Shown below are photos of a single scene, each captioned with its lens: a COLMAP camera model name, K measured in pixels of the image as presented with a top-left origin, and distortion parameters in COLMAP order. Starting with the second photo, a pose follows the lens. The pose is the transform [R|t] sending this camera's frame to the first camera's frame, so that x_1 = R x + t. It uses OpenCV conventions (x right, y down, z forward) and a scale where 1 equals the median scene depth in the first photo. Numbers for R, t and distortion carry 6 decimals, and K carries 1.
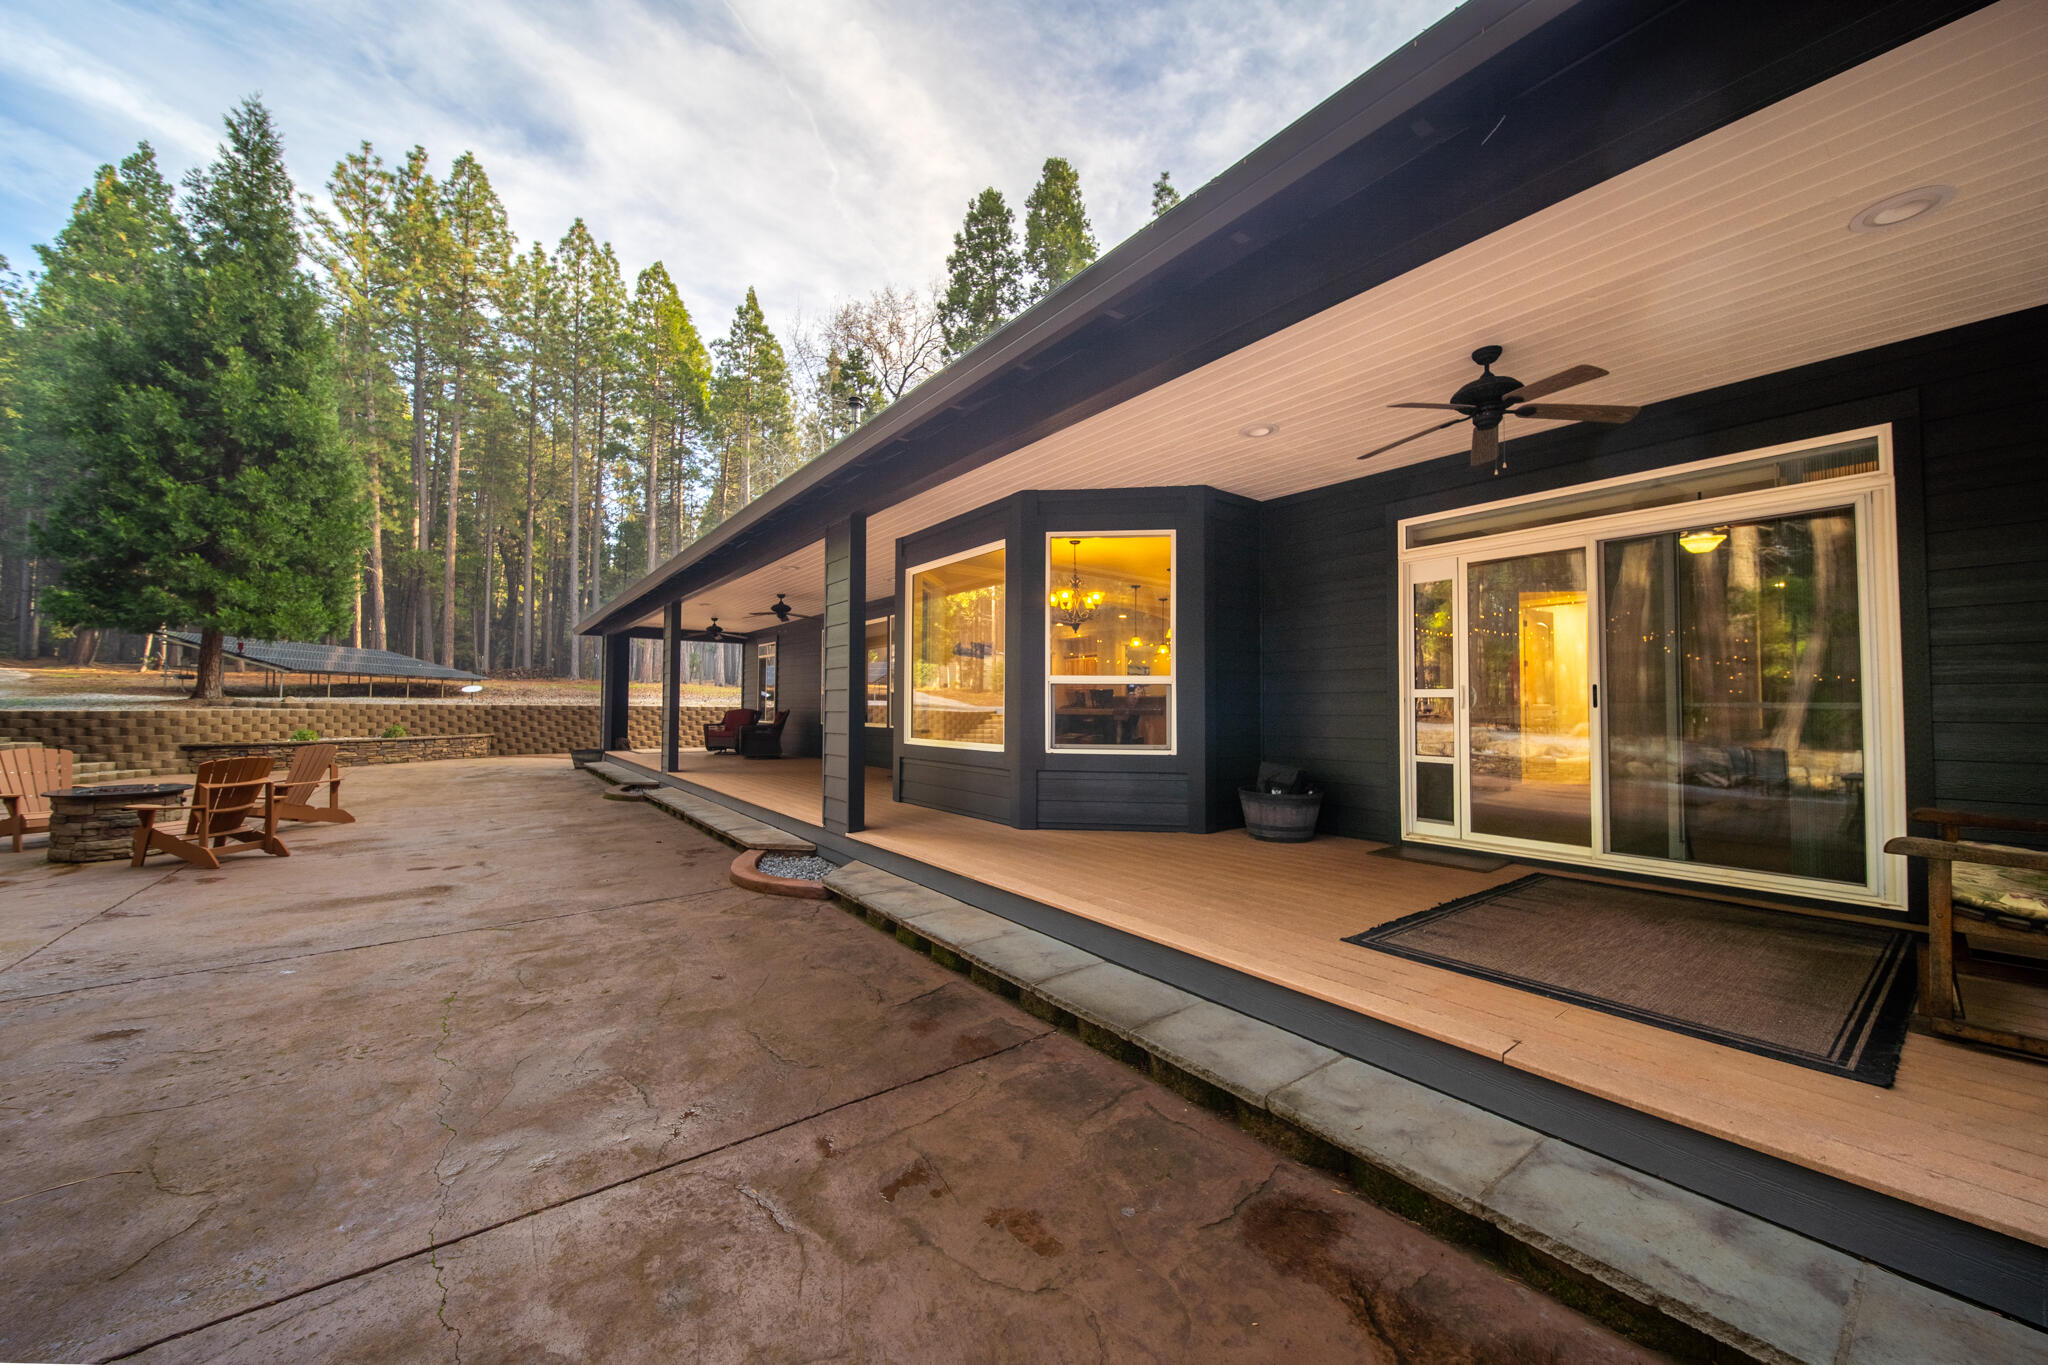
lens RADIAL K [[754.2, 0, 1028.7], [0, 754.2, 691.3], [0, 0, 1]] dist [-0.000280, -0.000073]
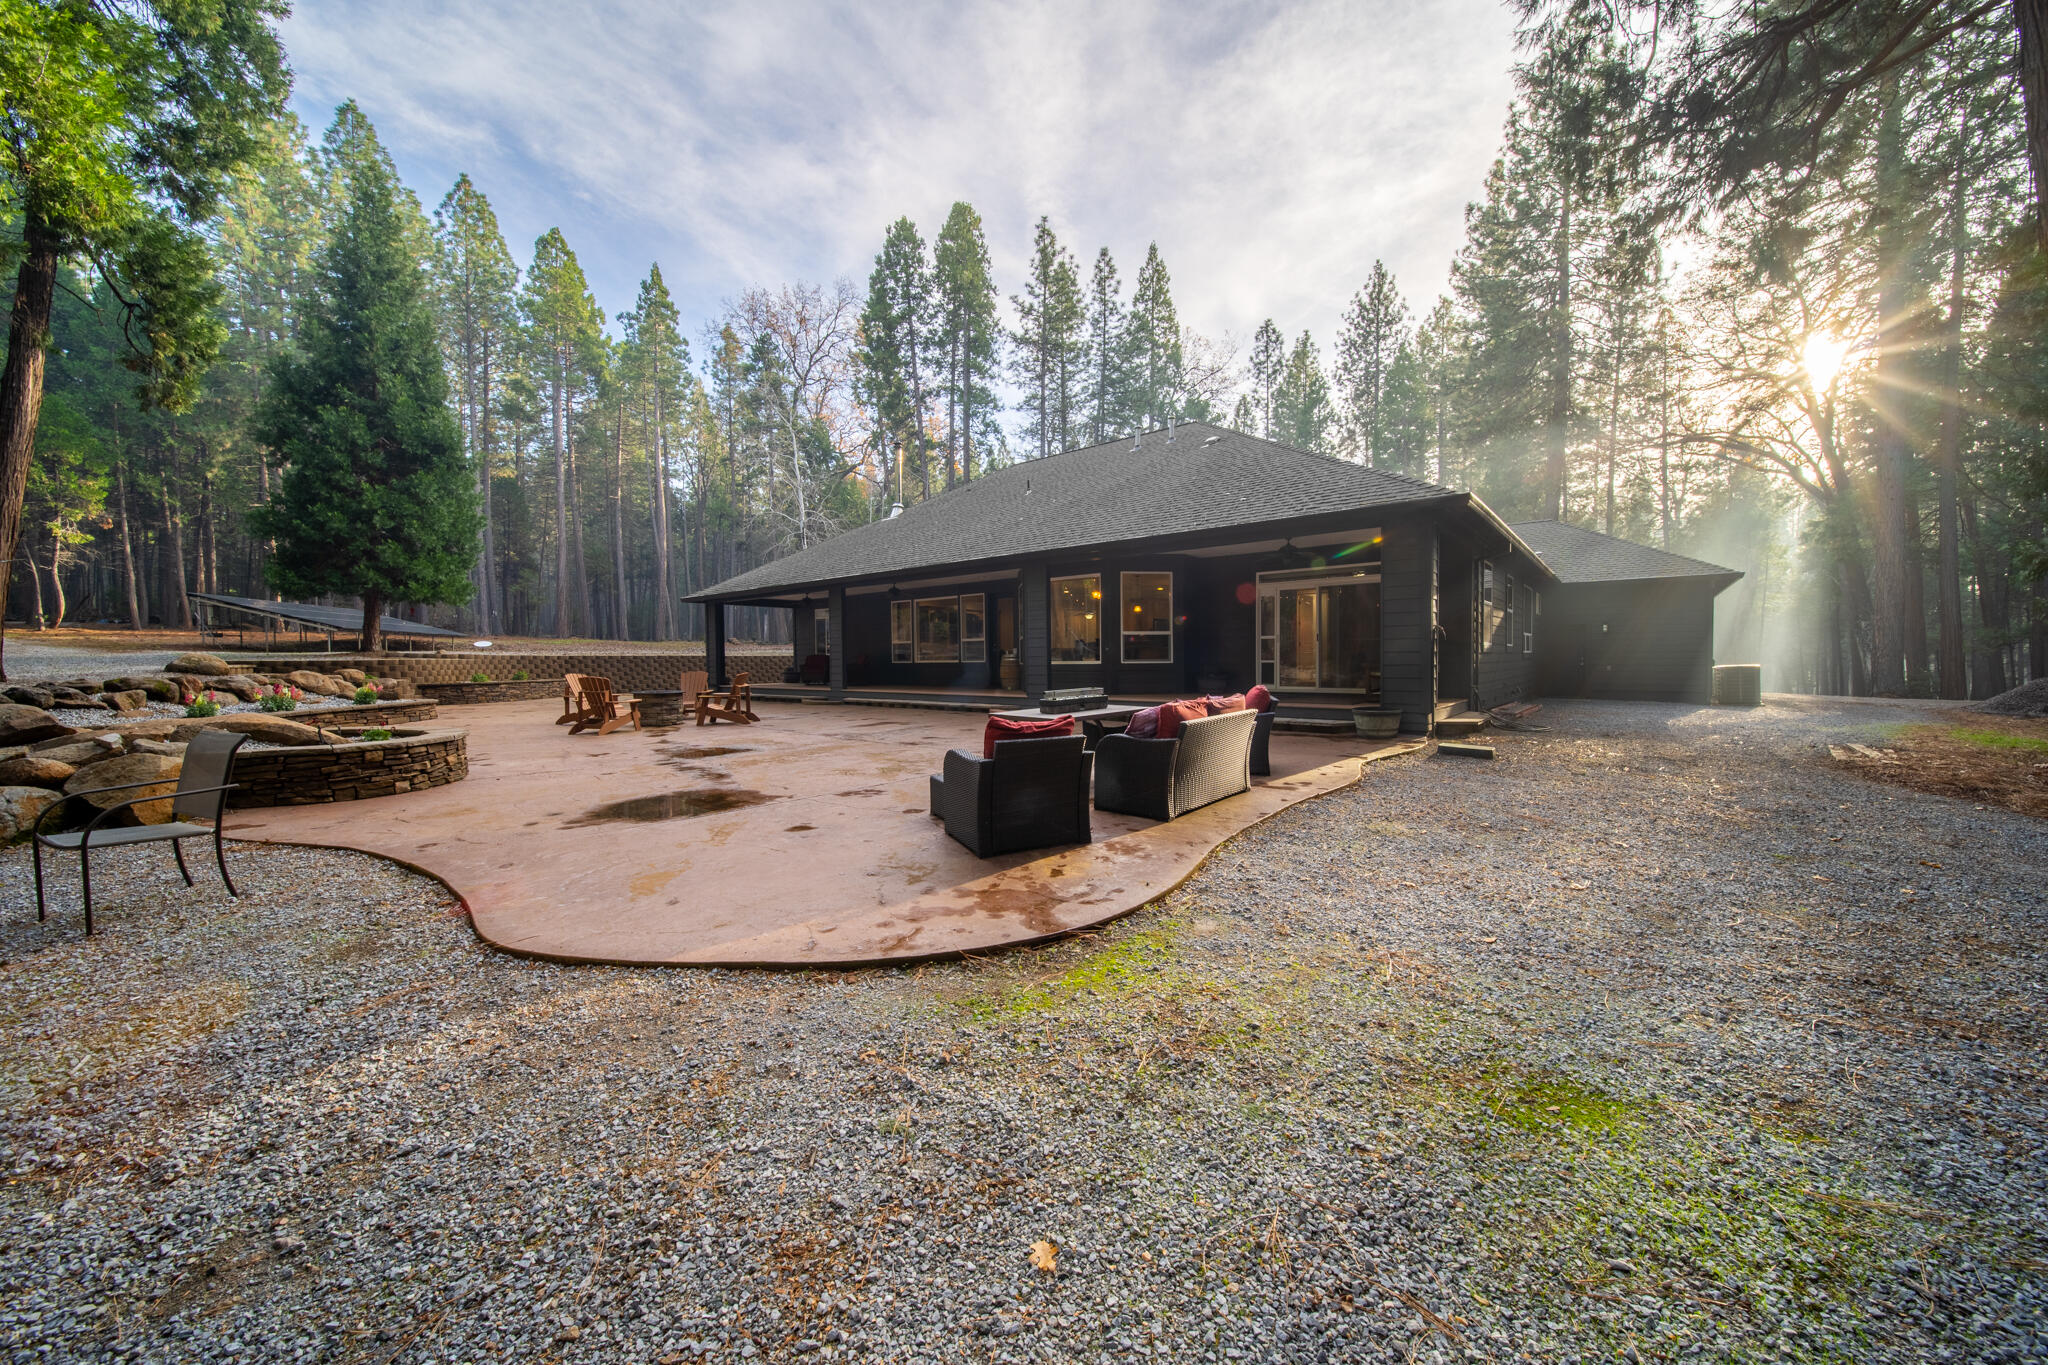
lens RADIAL K [[727.1, 0, 1037.4], [0, 727.1, 681.6], [0, 0, 1]] dist [-0.002365, -0.000404]
pose [[0.973292, -0.019793, 0.228714, -0.264422], [0.008265, 0.998652, 0.051251, 0.005769], [-0.229420, -0.047992, 0.972144, -0.409415]]
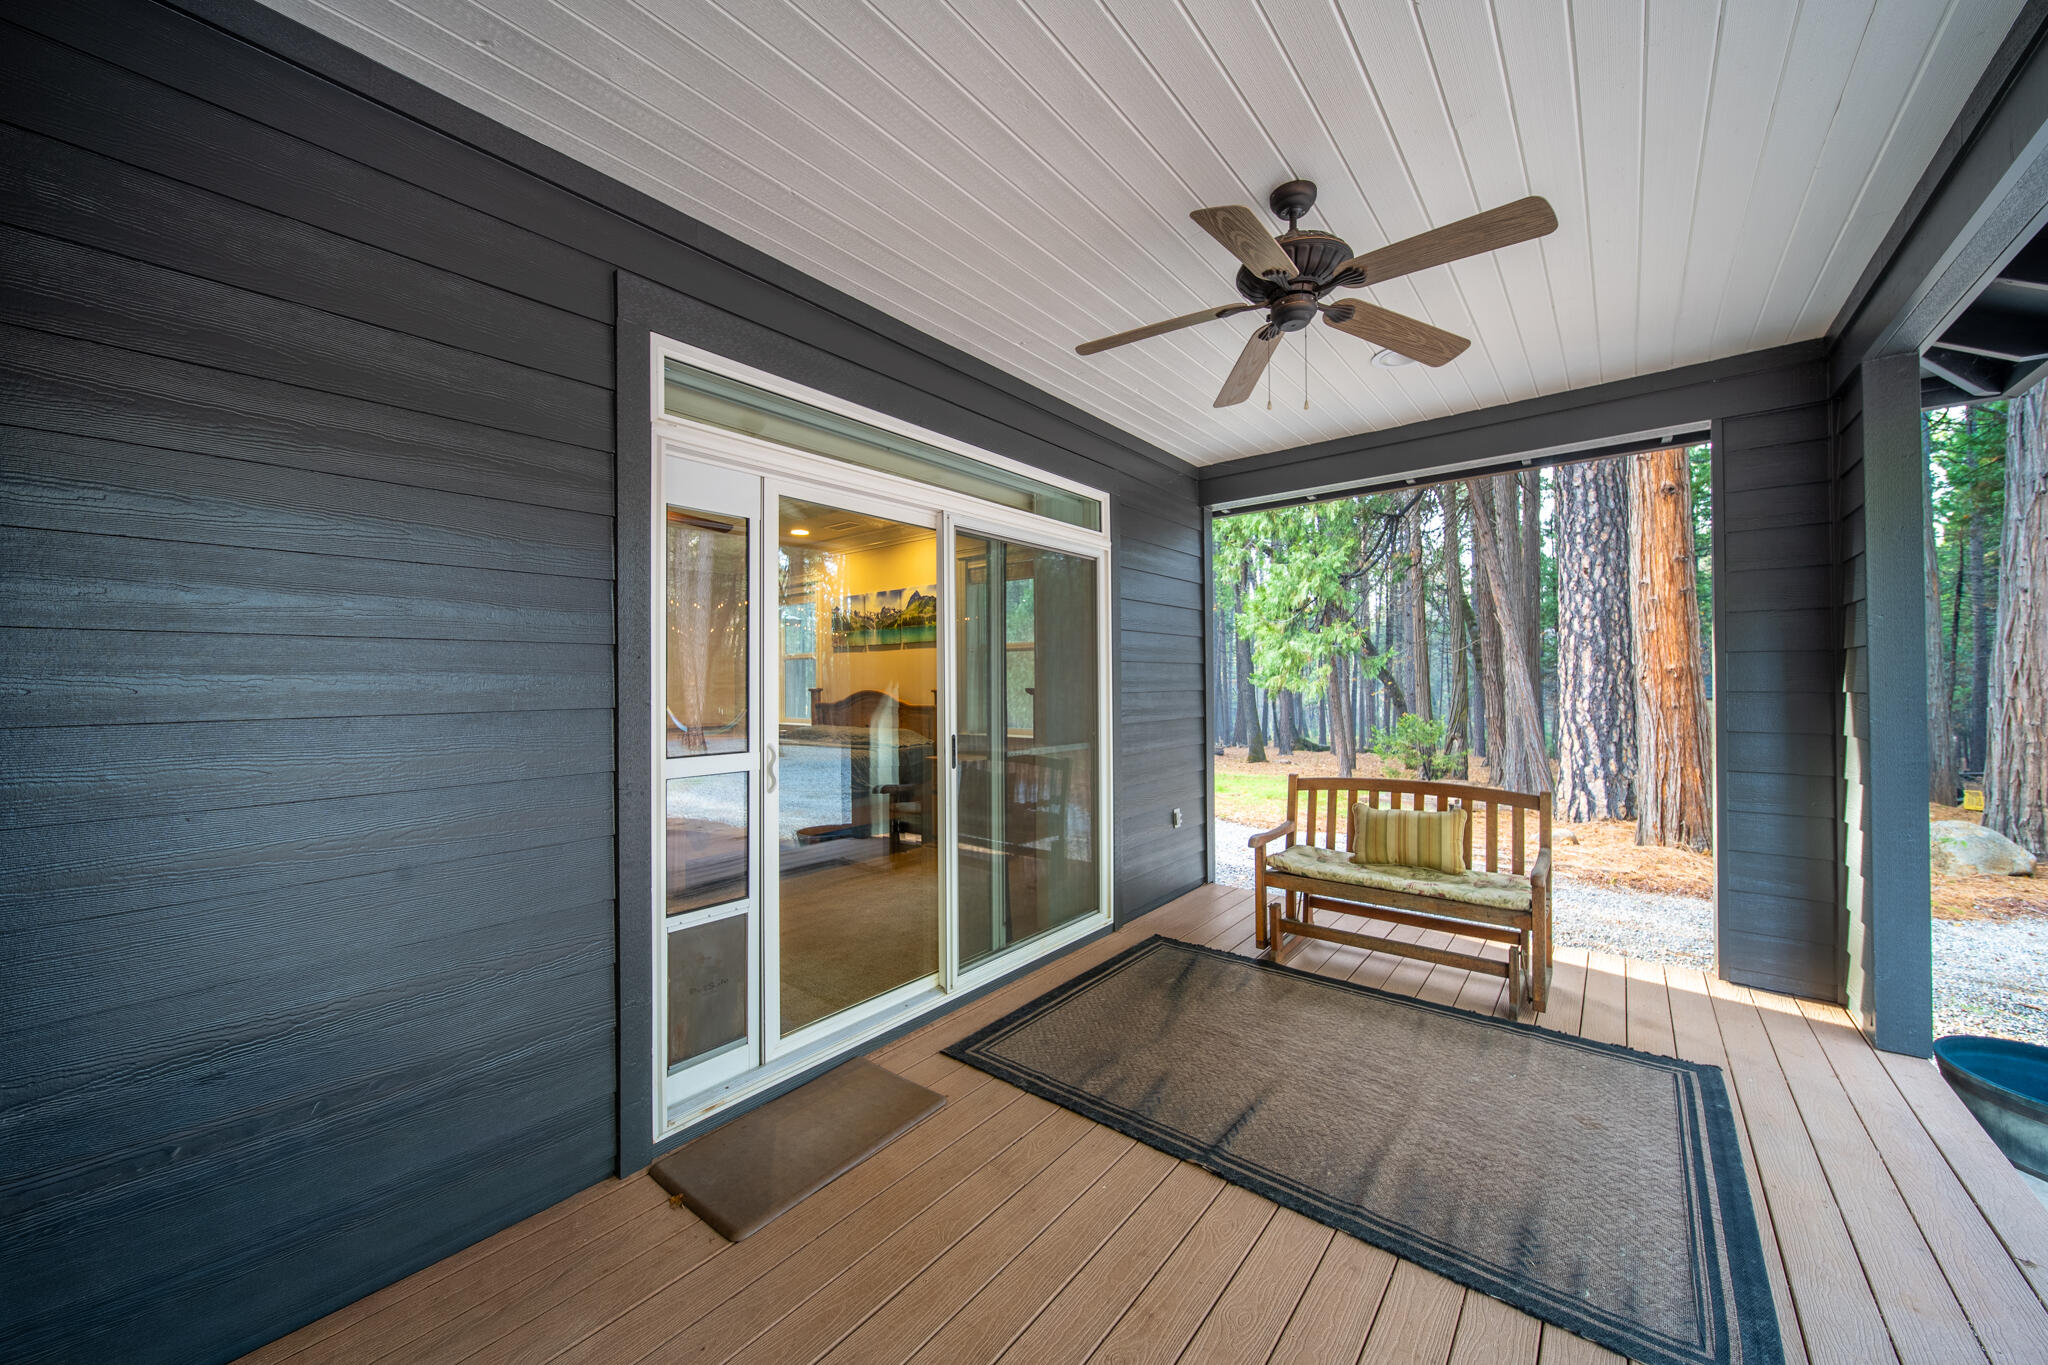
lens RADIAL K [[727.1, 0, 1037.4], [0, 727.1, 681.6], [0, 0, 1]] dist [-0.002365, -0.000404]
pose [[-0.244472, 0.002409, 0.969653, 0.025676], [-0.014065, 0.999883, -0.006031, -0.015208], [-0.969554, -0.015113, -0.244410, 0.305946]]
